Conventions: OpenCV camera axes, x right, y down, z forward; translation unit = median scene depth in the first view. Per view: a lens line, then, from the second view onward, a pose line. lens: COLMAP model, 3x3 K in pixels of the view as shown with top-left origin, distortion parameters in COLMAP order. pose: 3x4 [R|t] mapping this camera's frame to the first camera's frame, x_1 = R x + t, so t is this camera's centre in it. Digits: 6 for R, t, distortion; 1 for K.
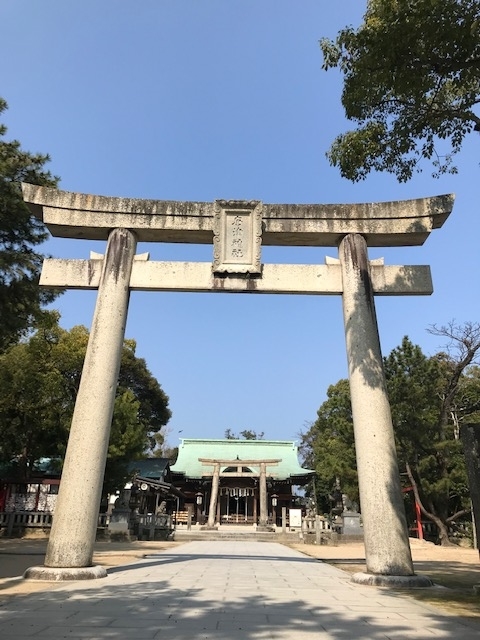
lens RADIAL K [[477.8, 0, 240.0], [0, 477.8, 320.0], [0, 0, 1]] dist [-0.000768, -0.000690]
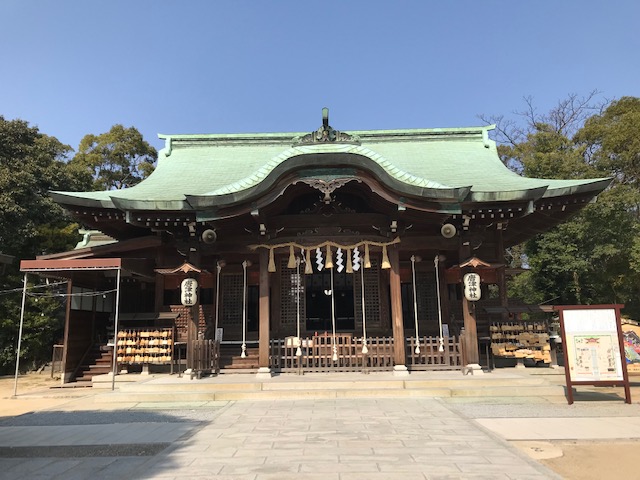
lens RADIAL K [[477.8, 0, 320.0], [0, 477.8, 240.0], [0, 0, 1]] dist [-0.000768, -0.000690]
pose [[0.998991, -0.042615, -0.014192, -0.006980], [0.044679, 0.975221, 0.216672, 0.290973], [0.004607, -0.217088, 0.976141, 0.736594]]
